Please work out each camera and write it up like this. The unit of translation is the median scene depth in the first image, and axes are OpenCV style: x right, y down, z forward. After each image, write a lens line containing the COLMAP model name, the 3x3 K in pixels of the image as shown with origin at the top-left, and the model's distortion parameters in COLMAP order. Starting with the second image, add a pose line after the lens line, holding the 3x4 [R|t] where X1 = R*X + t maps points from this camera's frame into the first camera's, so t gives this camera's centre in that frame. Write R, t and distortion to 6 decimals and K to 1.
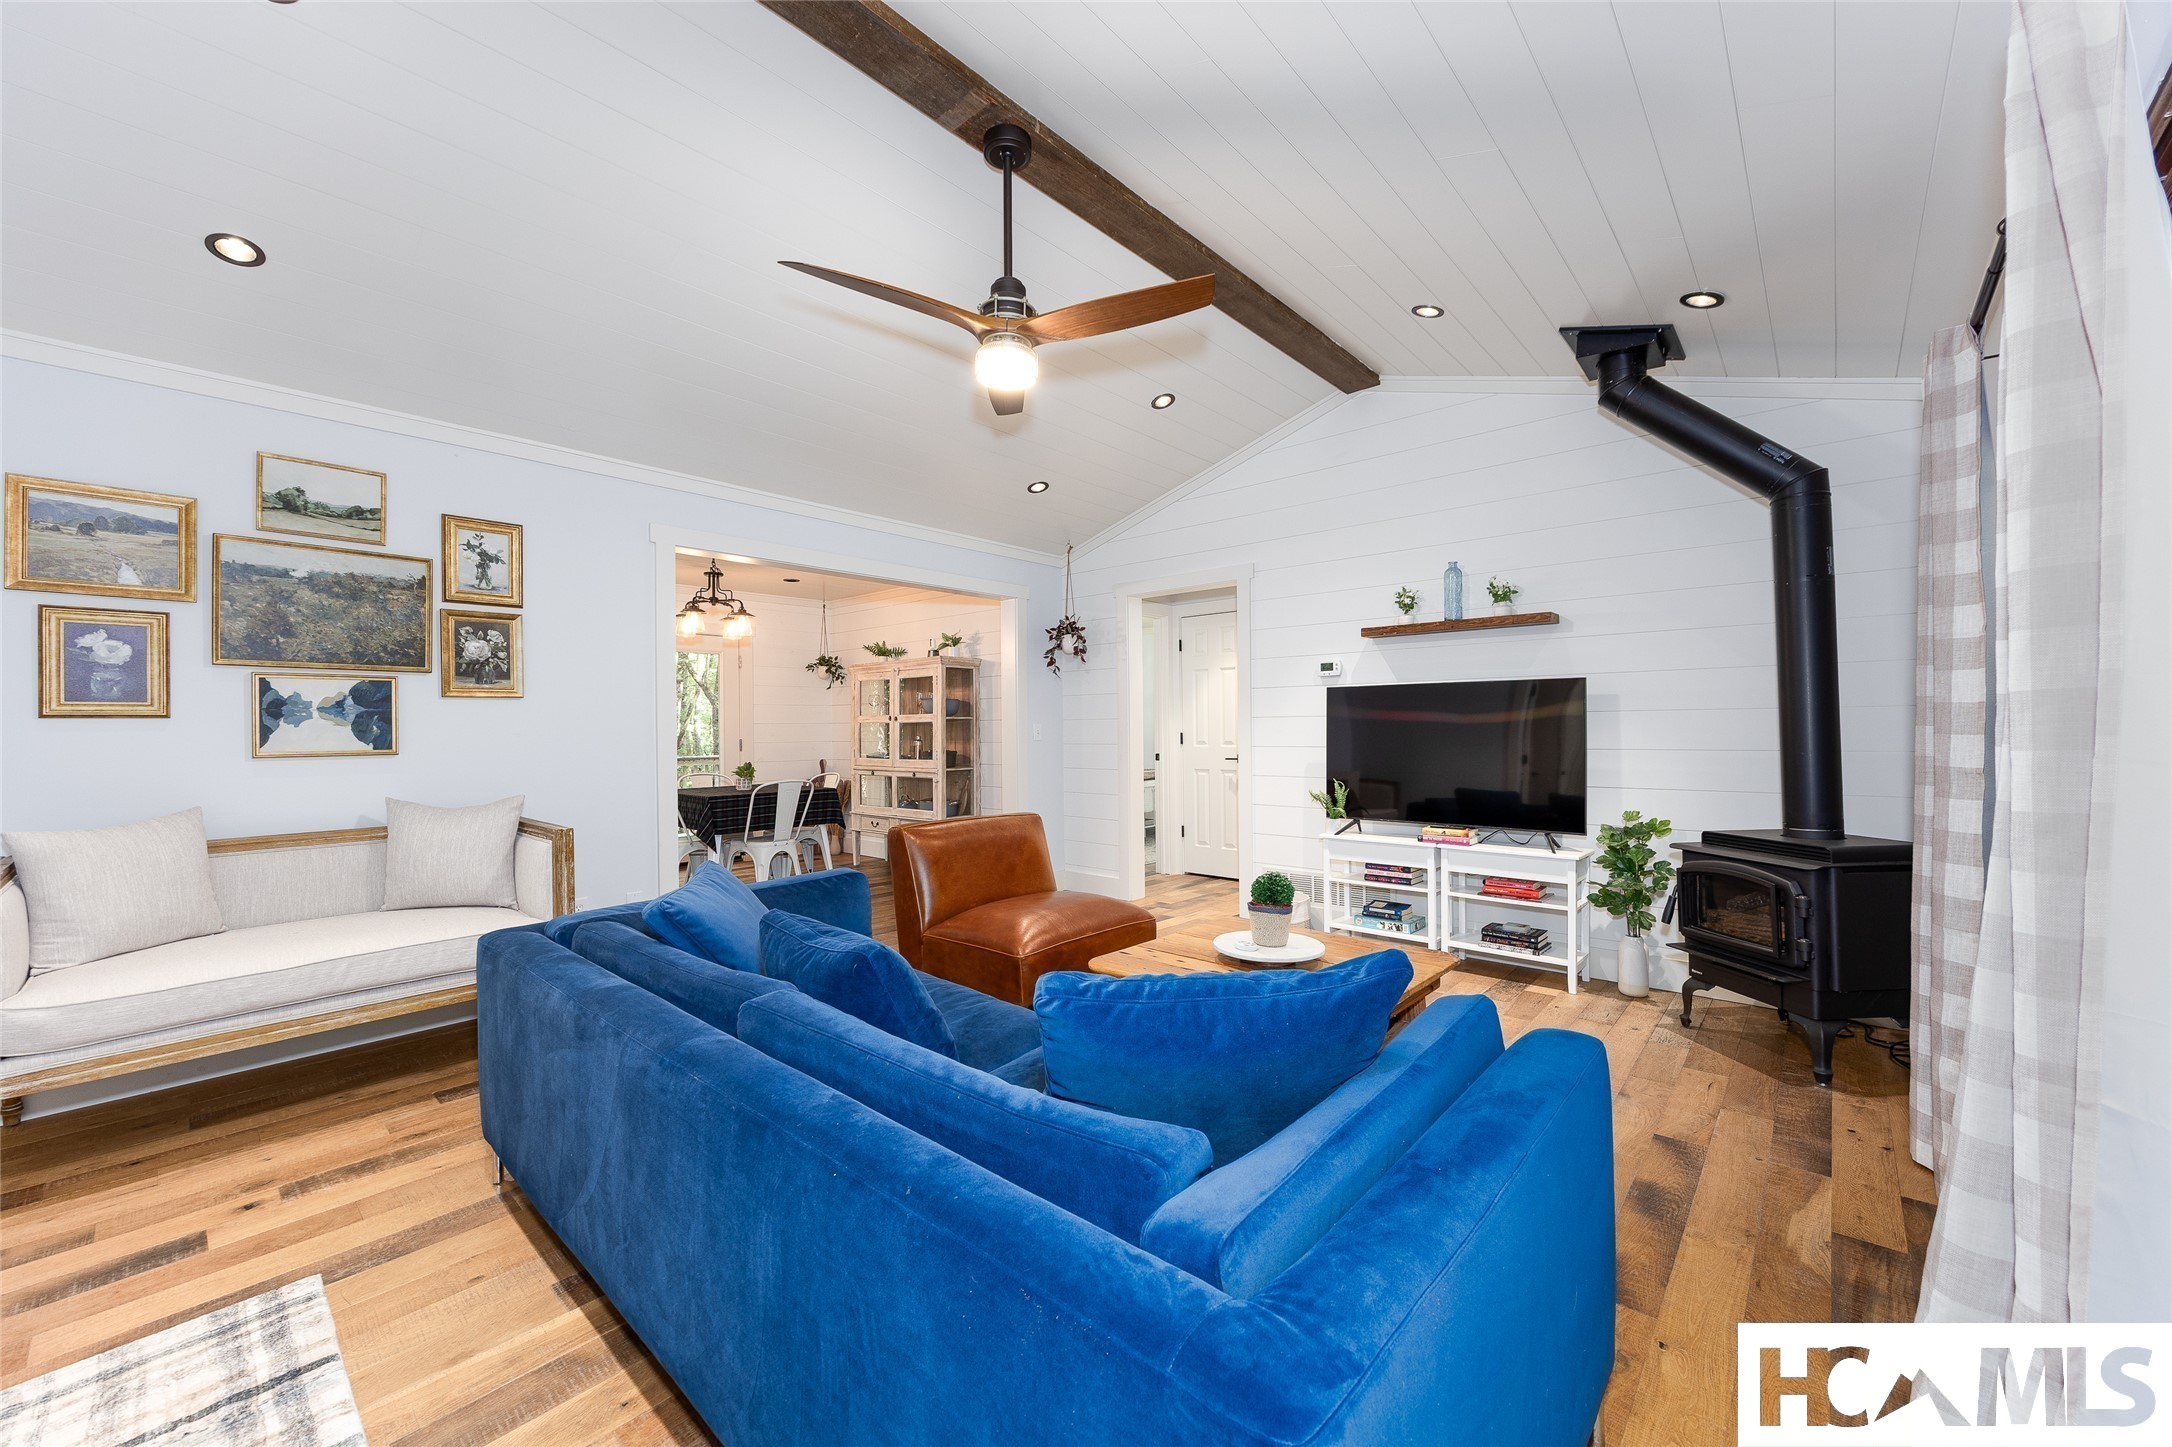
lens RADIAL K [[858.8, 0, 1094.3], [0, 858.8, 730.6], [0, 0, 1]] dist [0.000733, -0.000092]
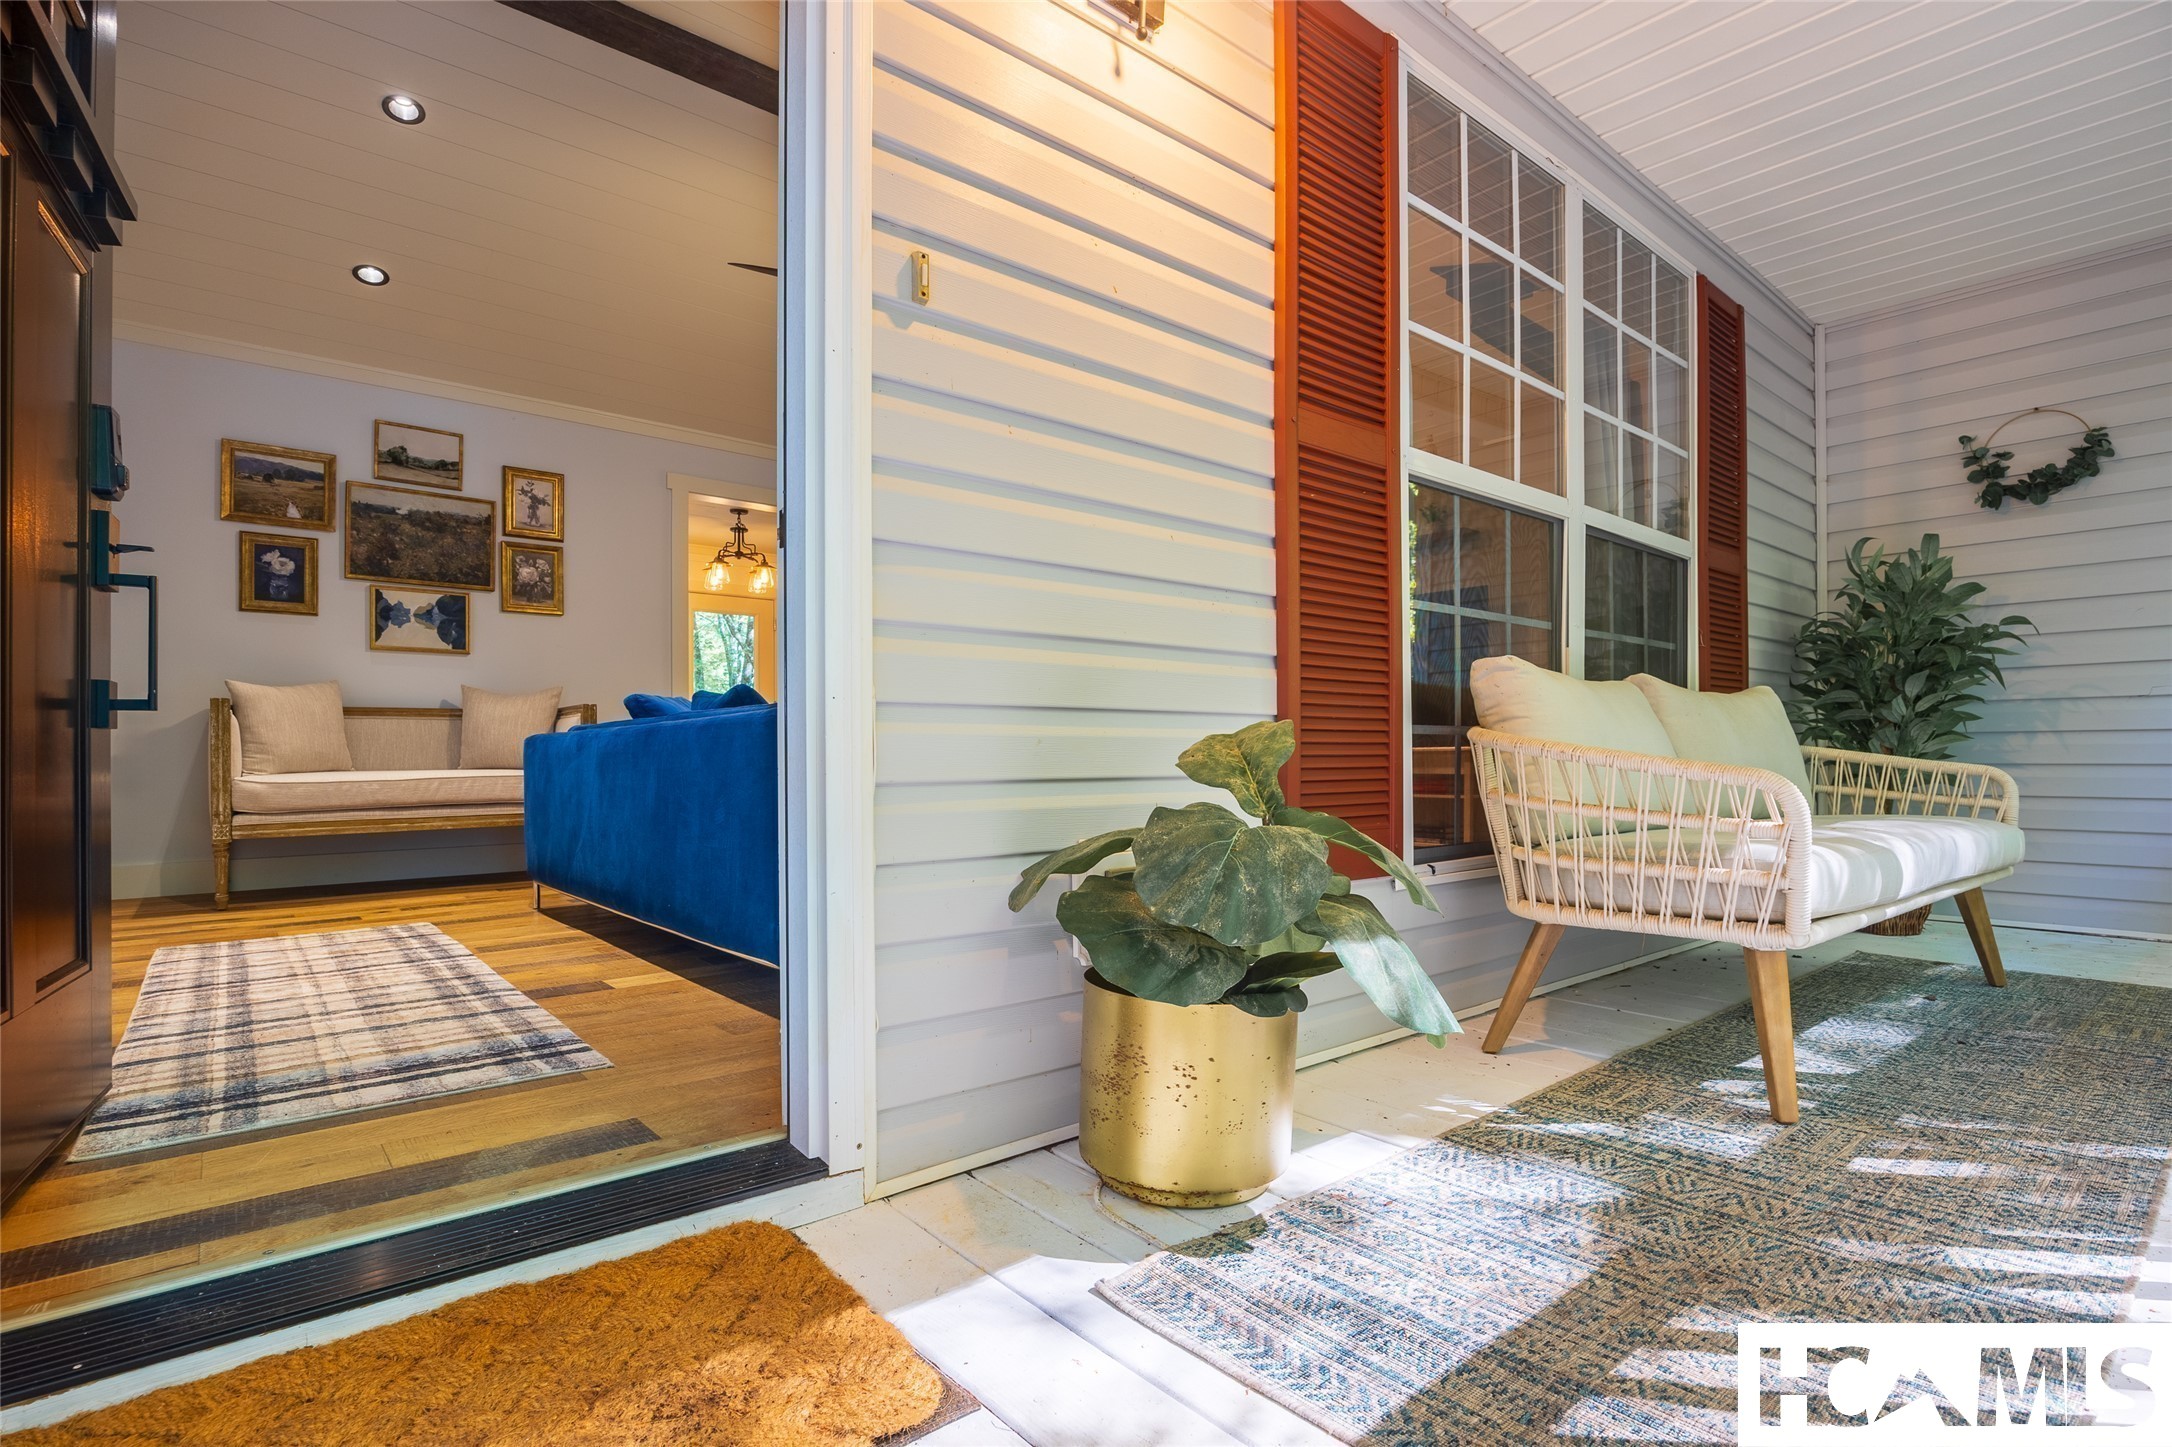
lens RADIAL K [[990.5, 0, 1091.2], [0, 990.5, 720.8], [0, 0, 1]] dist [-0.005185, -0.000333]
pose [[0.993908, 0.000581, -0.110214, 0.282650], [-0.001537, 0.999962, -0.008588, 0.146214], [0.110205, 0.008705, 0.993871, -0.375232]]
